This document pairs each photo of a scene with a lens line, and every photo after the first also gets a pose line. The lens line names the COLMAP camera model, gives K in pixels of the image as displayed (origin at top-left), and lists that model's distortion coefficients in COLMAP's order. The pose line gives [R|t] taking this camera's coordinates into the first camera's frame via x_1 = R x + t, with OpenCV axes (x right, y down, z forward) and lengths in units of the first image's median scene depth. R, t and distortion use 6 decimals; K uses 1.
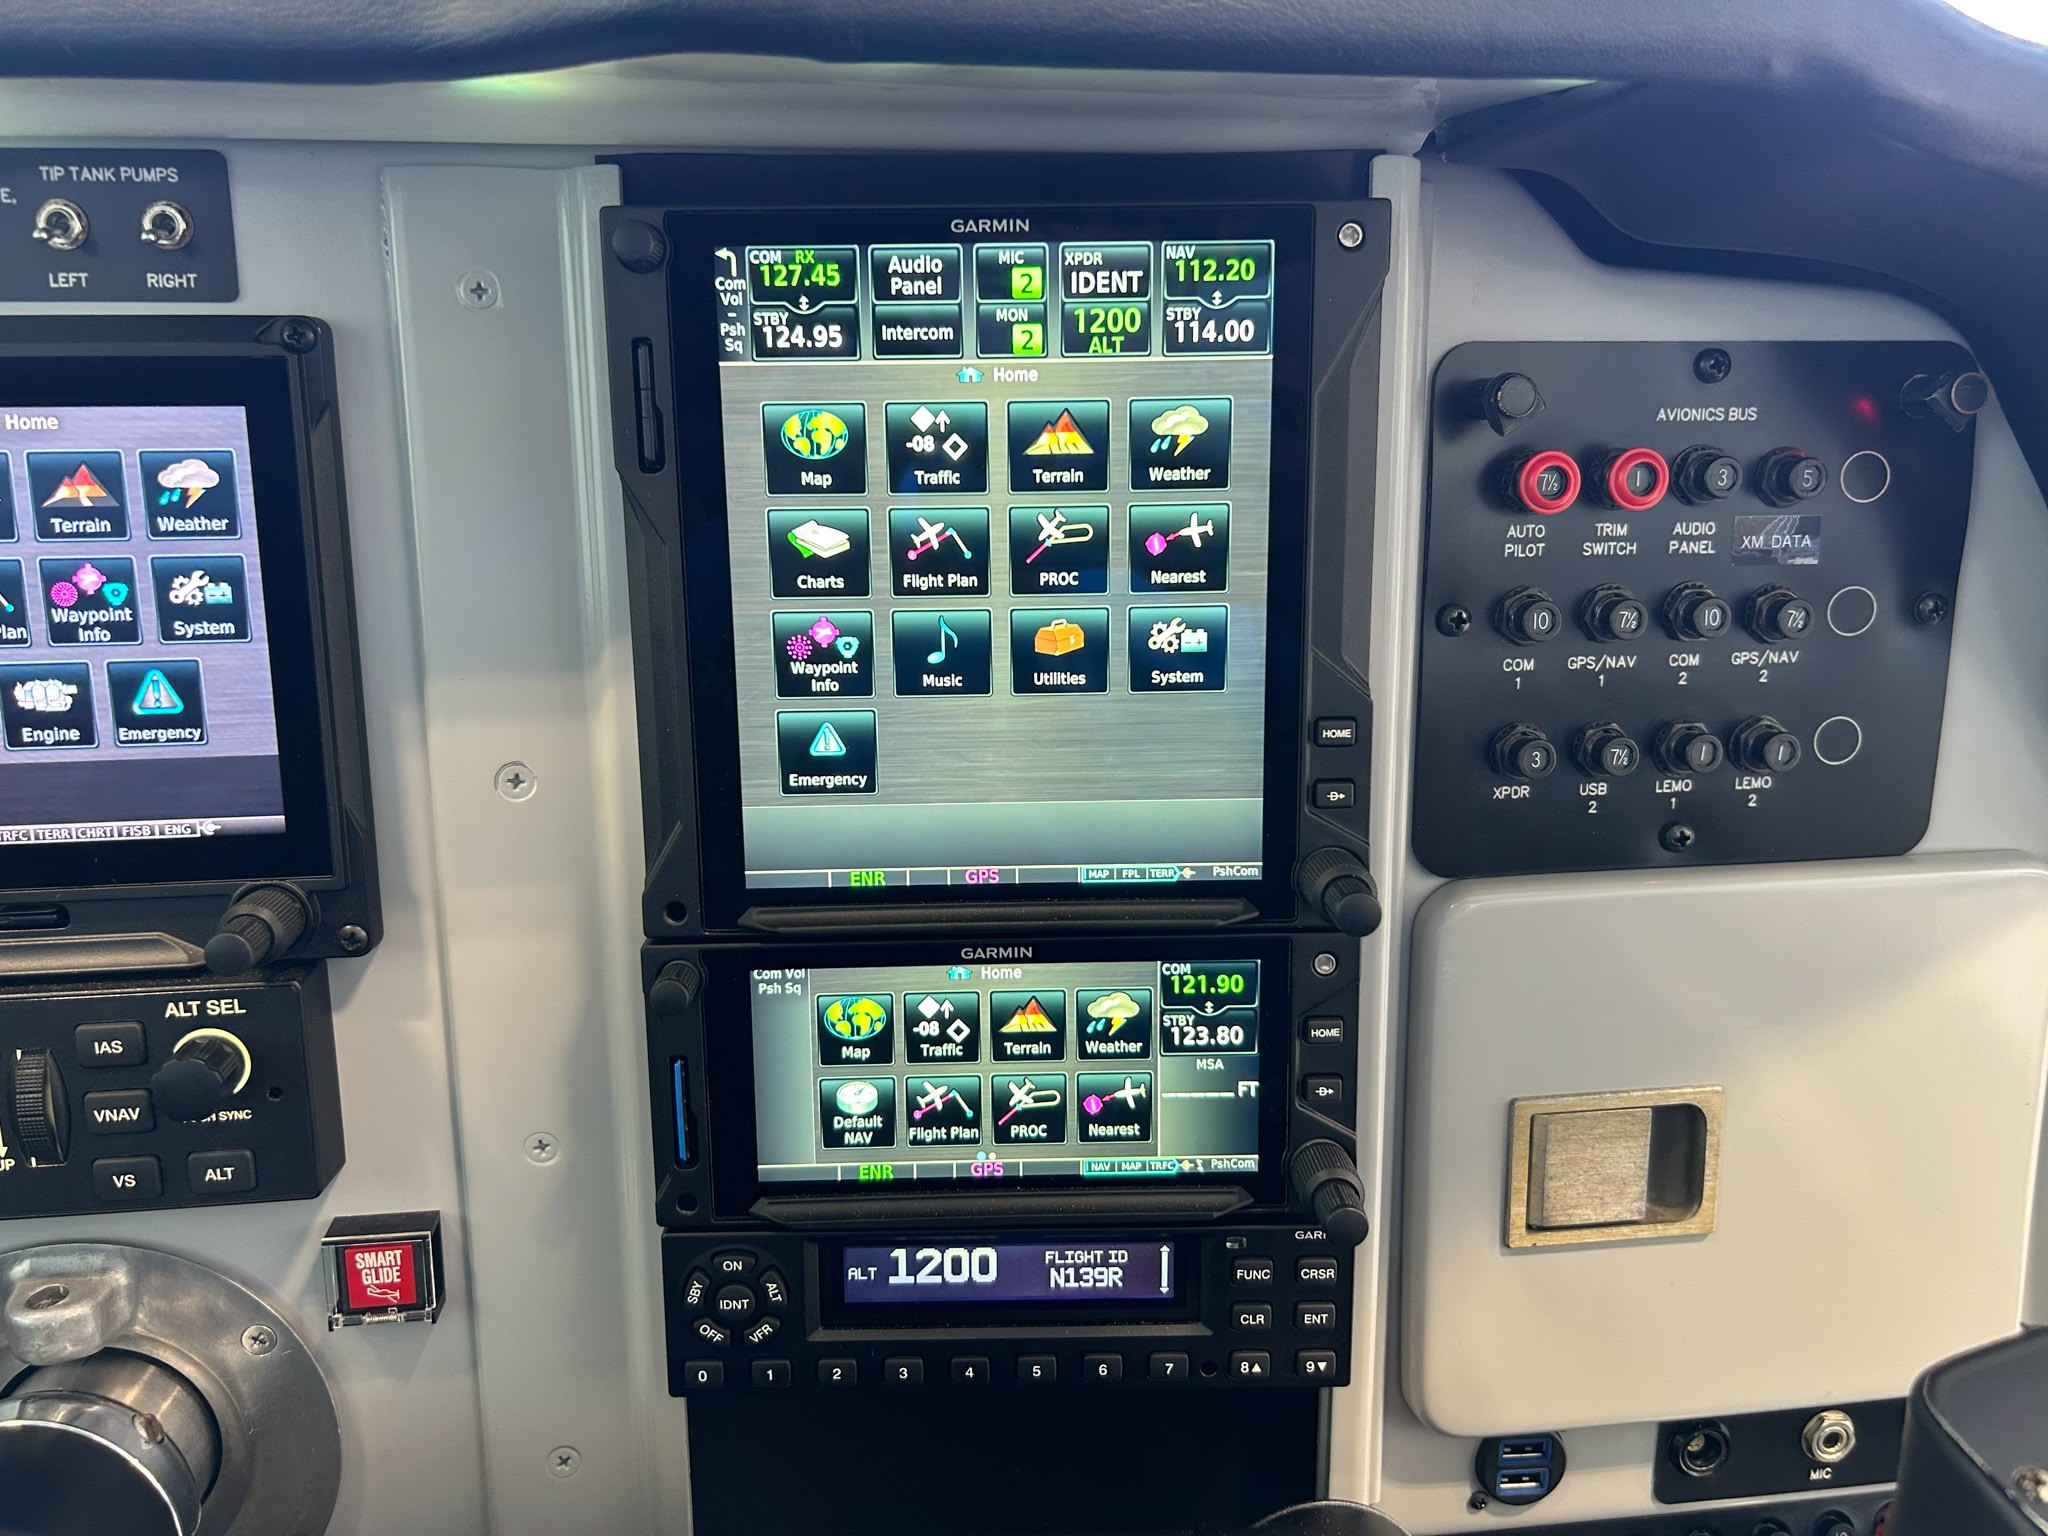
lens RADIAL K [[1534.7, 0, 994.3], [0, 1534.7, 768.5], [0, 0, 1]] dist [0.078486, -0.130329]
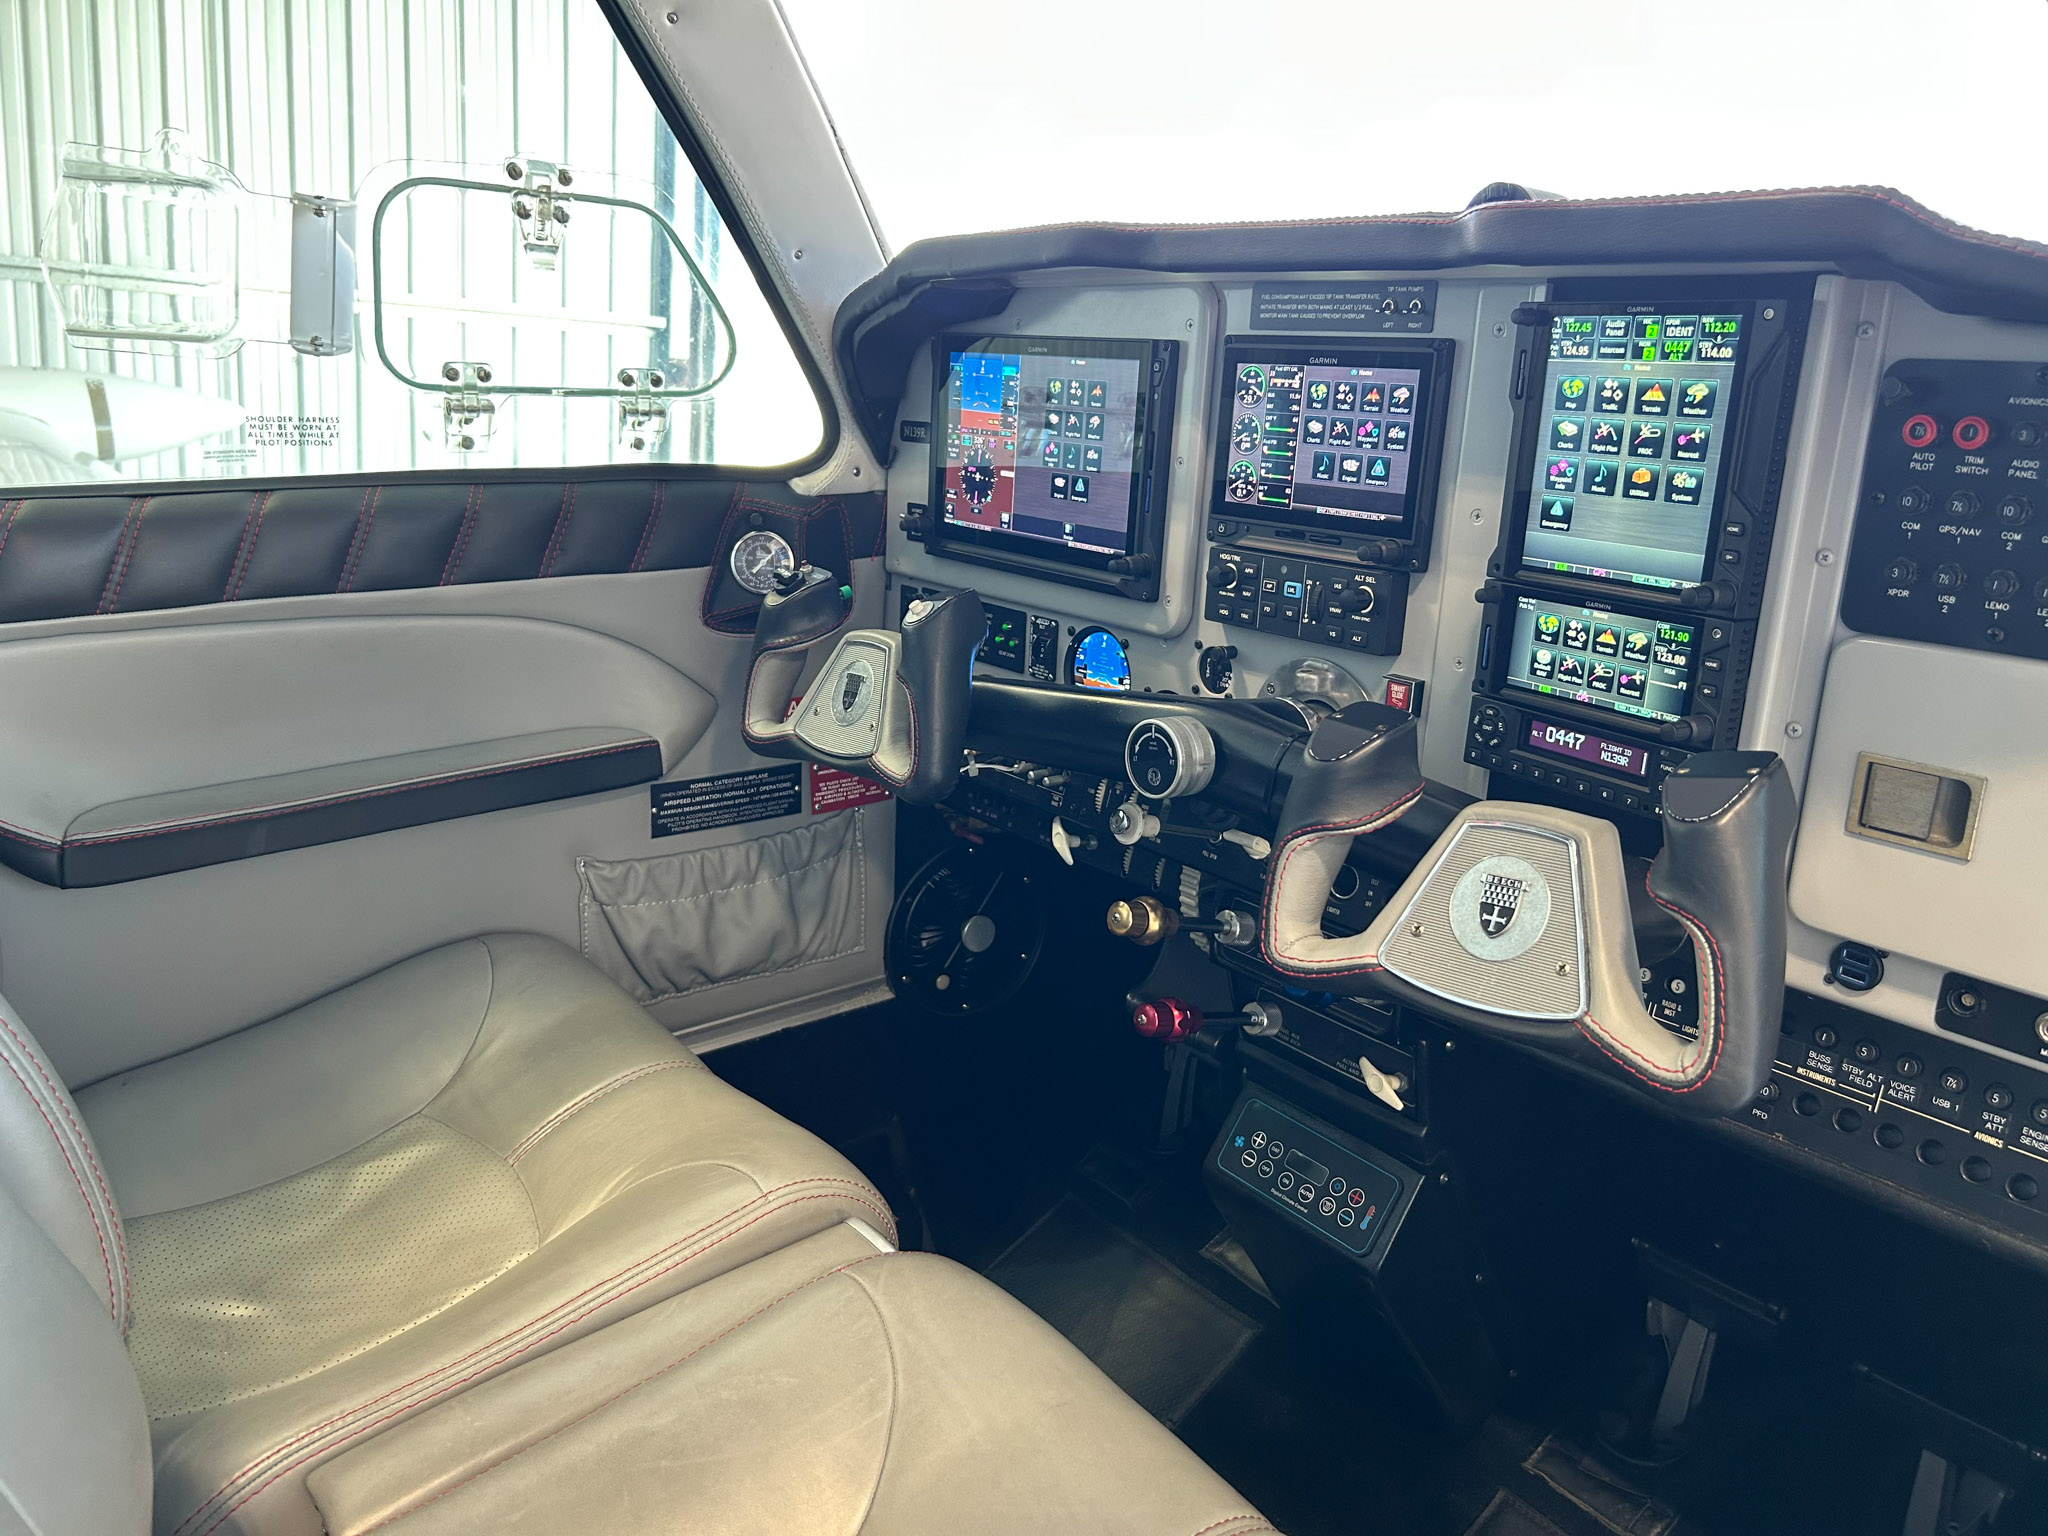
lens RADIAL K [[1556.5, 0, 956.7], [0, 1556.5, 779.7], [0, 0, 1]] dist [0.041844, -0.097209]
pose [[0.481063, 0.255415, -0.838655, 1.696679], [-0.210427, 0.962294, 0.172366, 0.176954], [0.851057, 0.093557, 0.516671, -1.141738]]
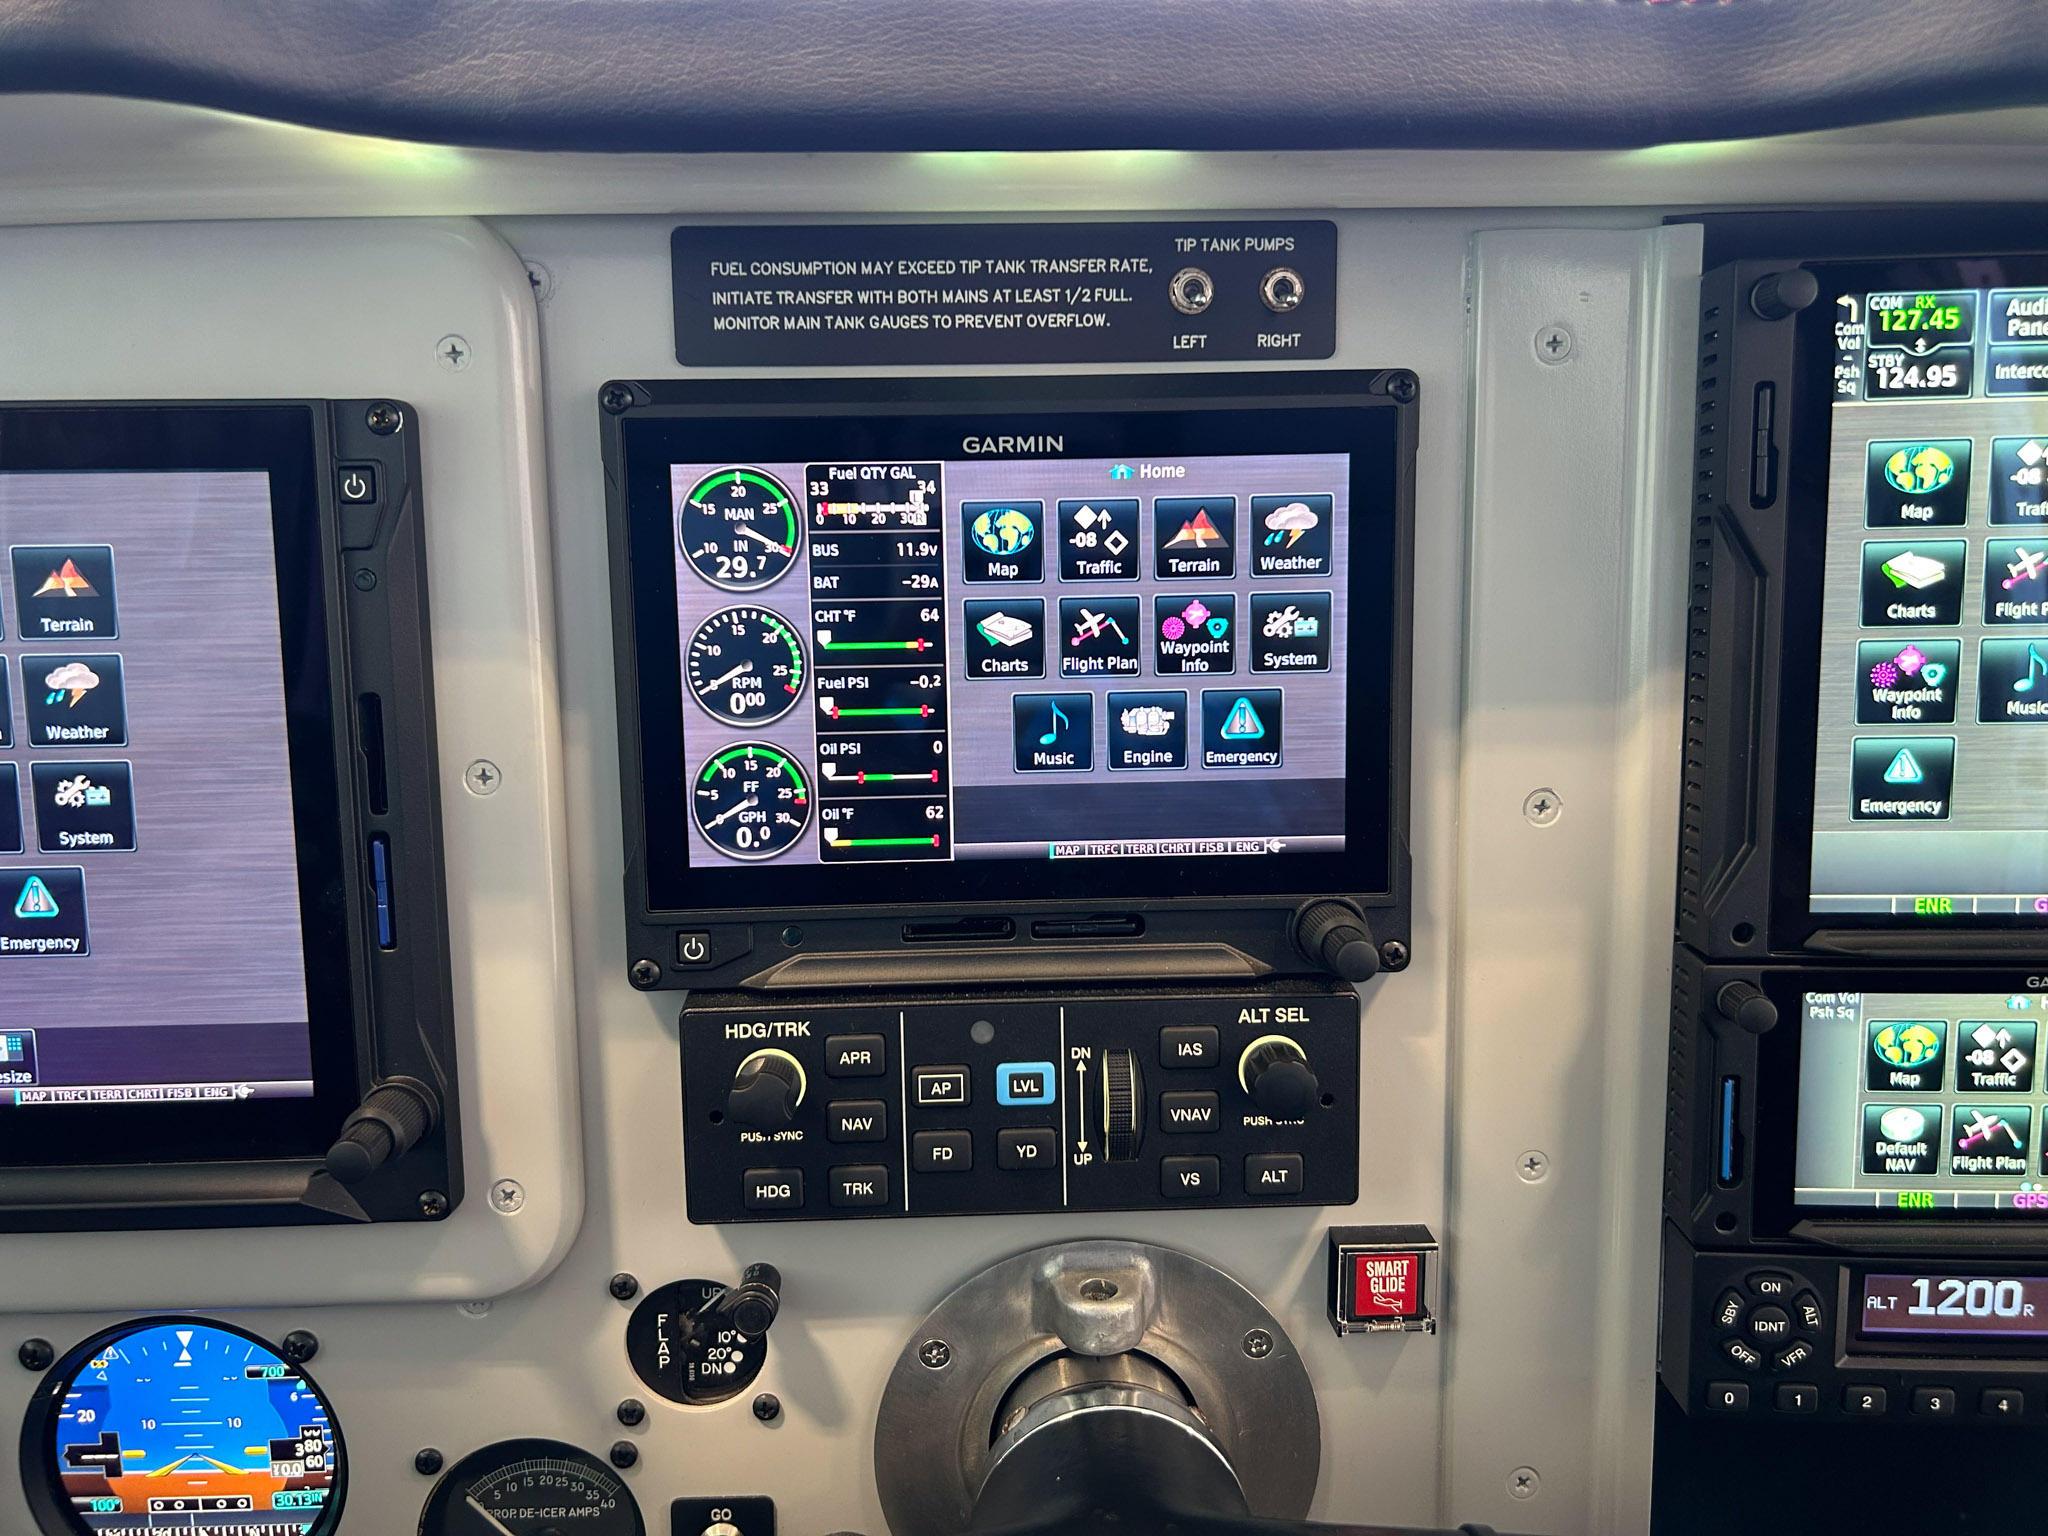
lens RADIAL K [[1580.4, 0, 1030.0], [0, 1580.4, 762.8], [0, 0, 1]] dist [0.053690, -0.073686]
pose [[0.995164, 0.006143, -0.098039, -0.580734], [-0.011452, 0.998492, -0.053685, 0.042519], [0.097561, 0.054548, 0.993733, -0.107984]]
